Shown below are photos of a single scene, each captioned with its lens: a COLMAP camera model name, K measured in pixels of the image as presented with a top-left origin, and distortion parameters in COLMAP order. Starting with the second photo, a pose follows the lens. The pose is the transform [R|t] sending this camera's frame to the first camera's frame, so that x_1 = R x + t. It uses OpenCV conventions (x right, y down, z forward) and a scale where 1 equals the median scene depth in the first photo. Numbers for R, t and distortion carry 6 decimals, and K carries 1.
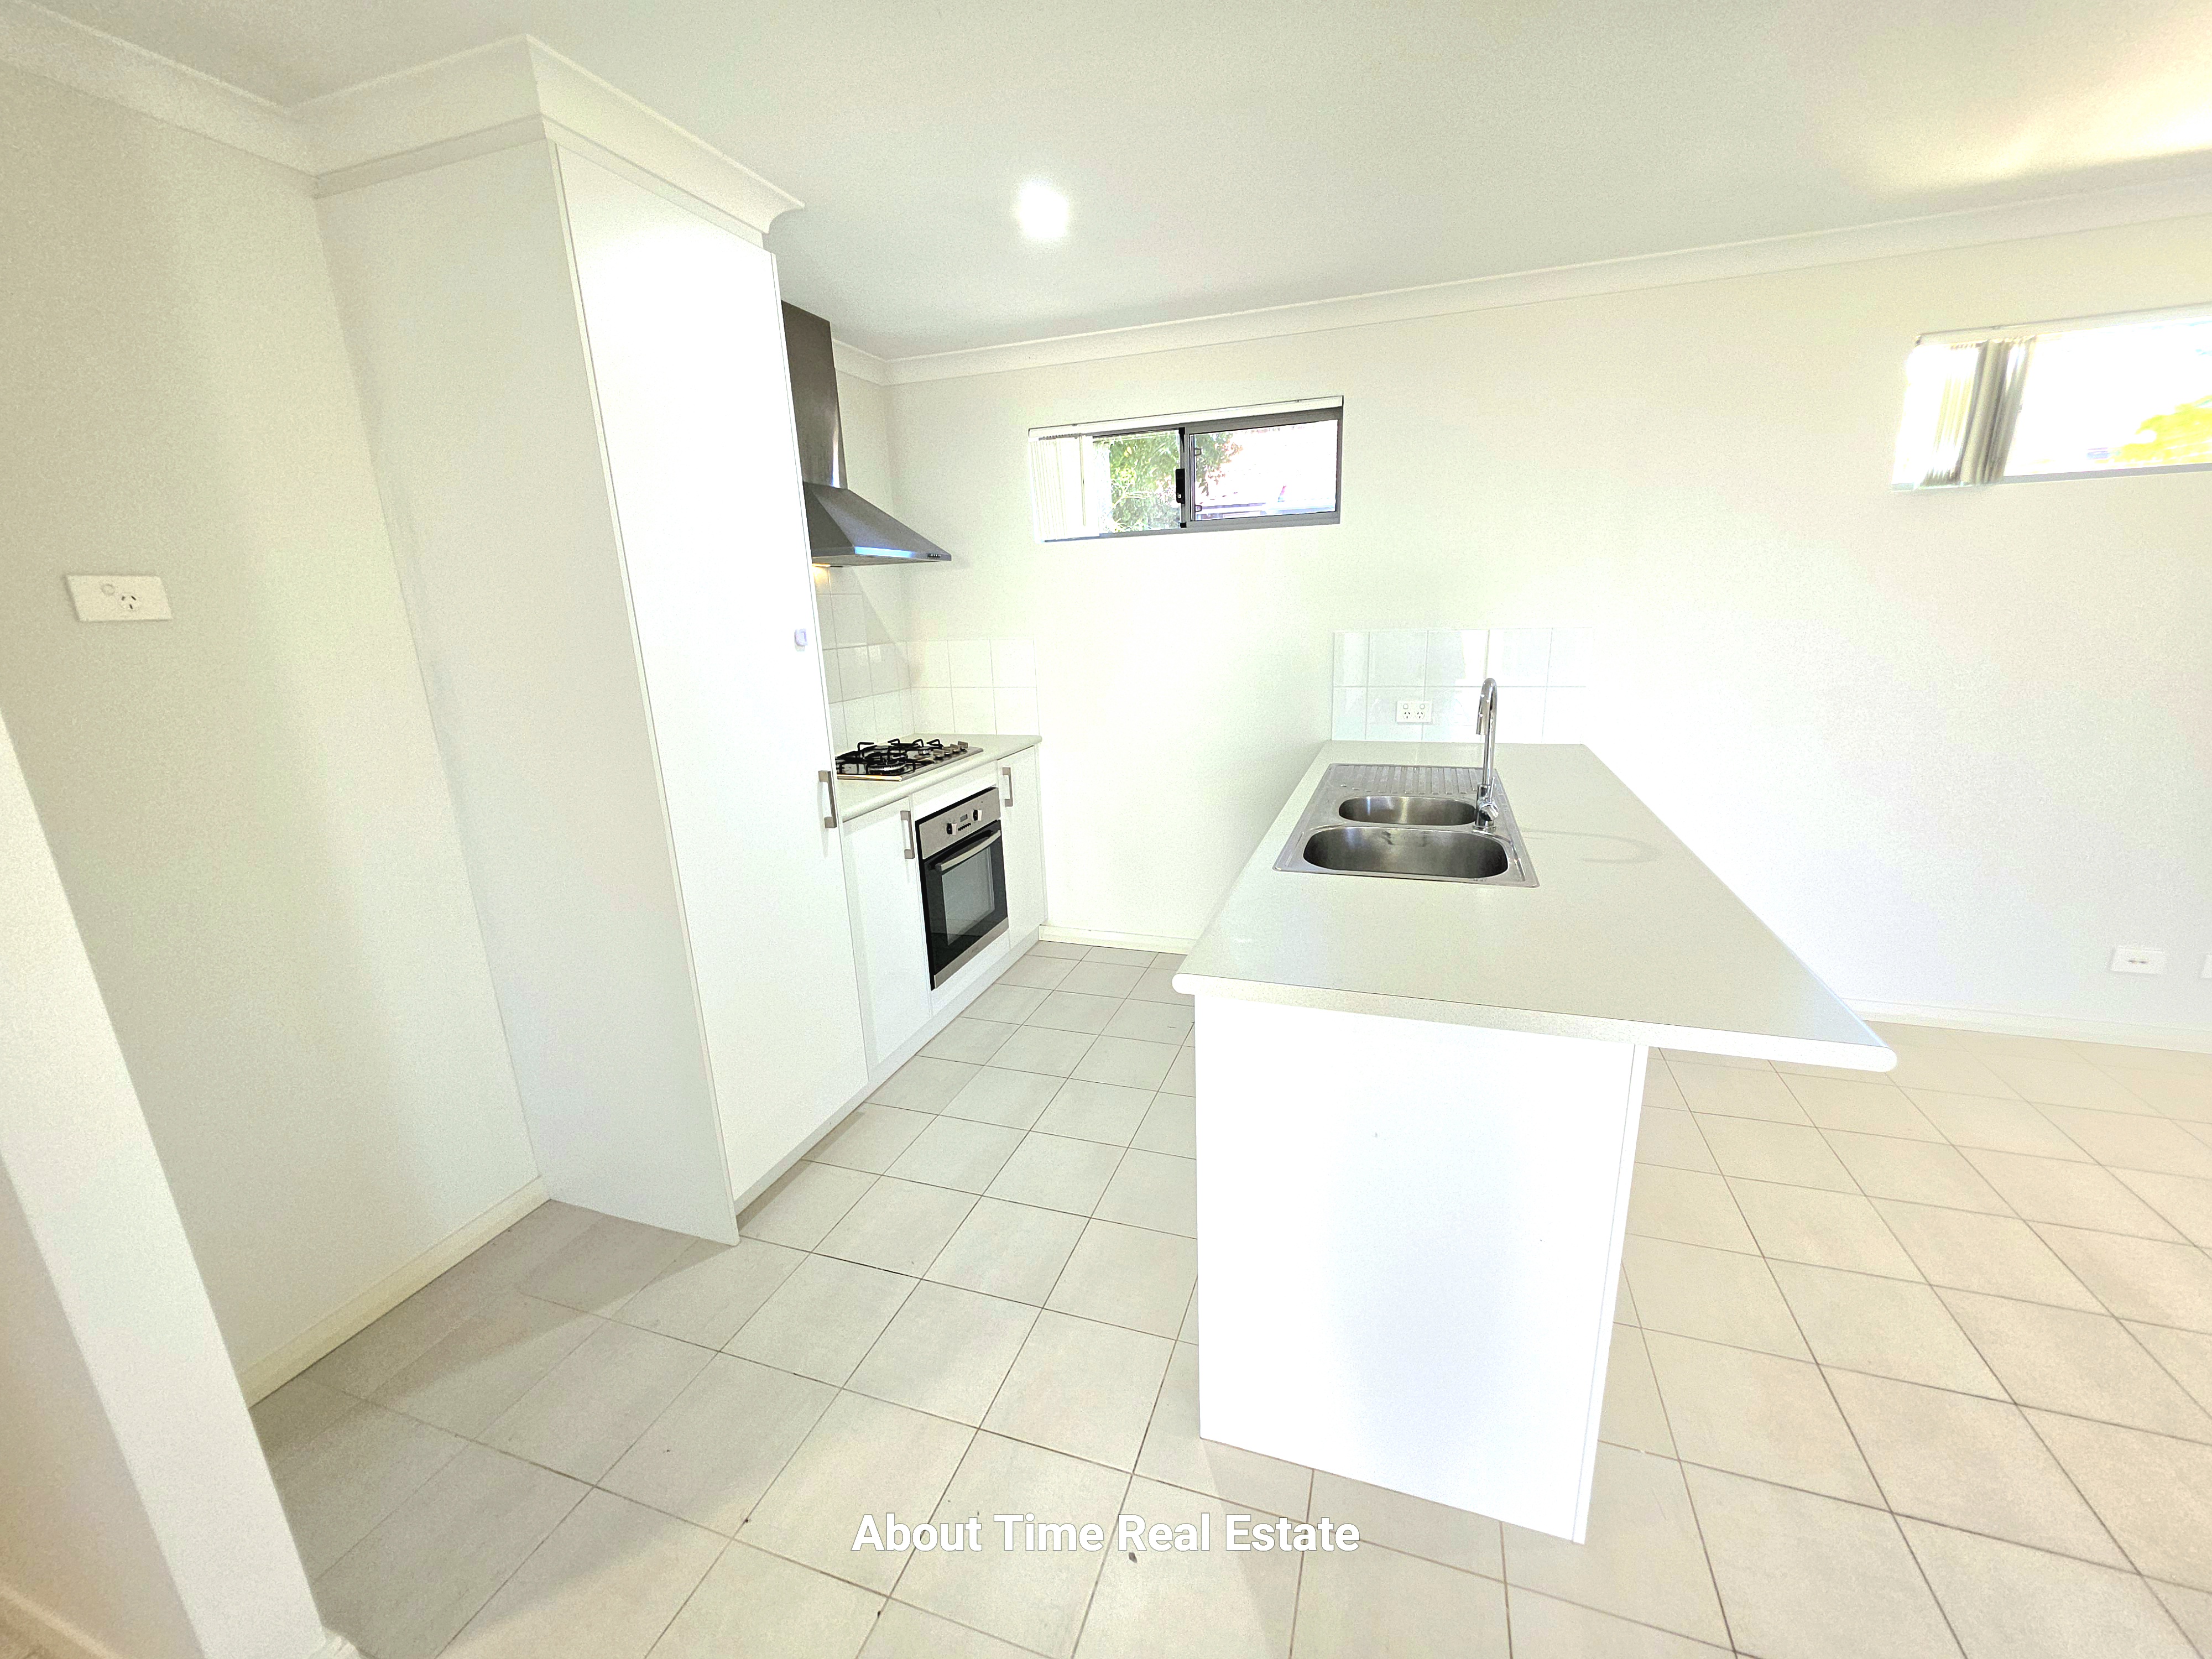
lens RADIAL K [[872.9, 0, 1109.0], [0, 872.9, 824.1], [0, 0, 1]] dist [0.002470, -0.000675]
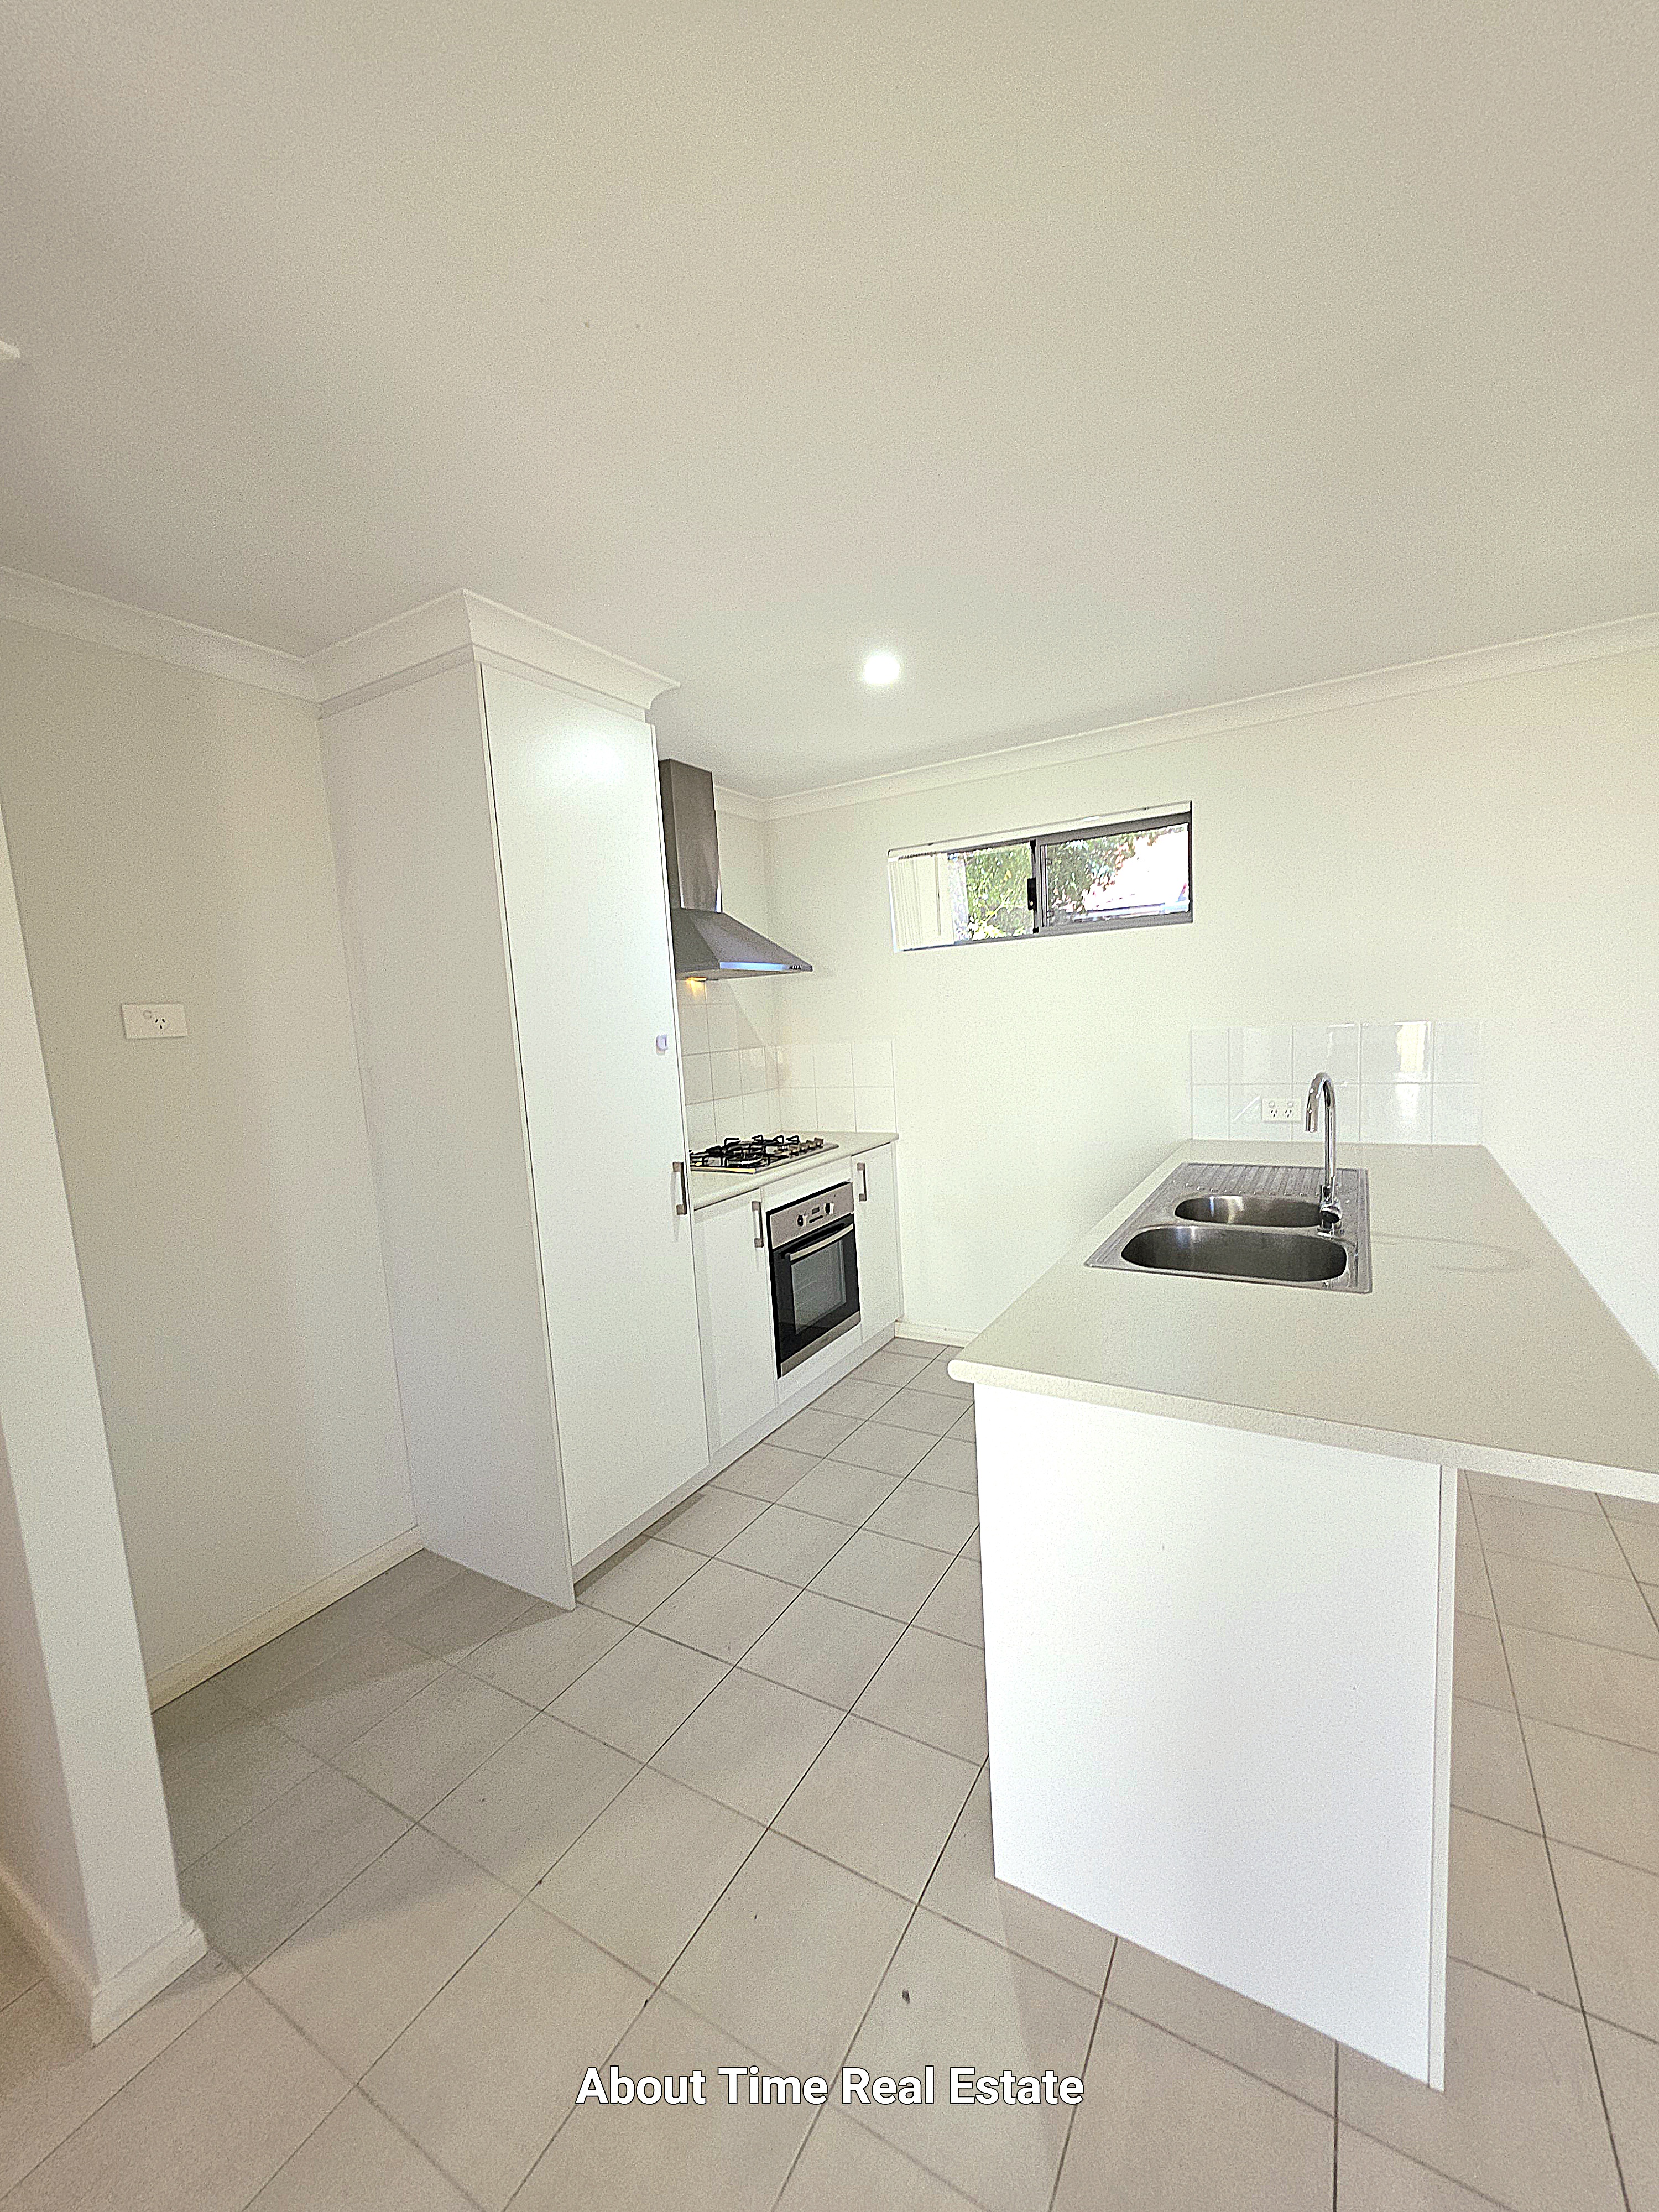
lens RADIAL K [[872.9, 0, 833.8], [0, 872.9, 1115.7], [0, 0, 1]] dist [0.002470, -0.000675]
pose [[0.978517, 0.001647, -0.206160, 0.098304], [-0.027393, 0.992141, -0.122091, 0.010510], [0.204339, 0.125115, 0.970872, -0.032831]]
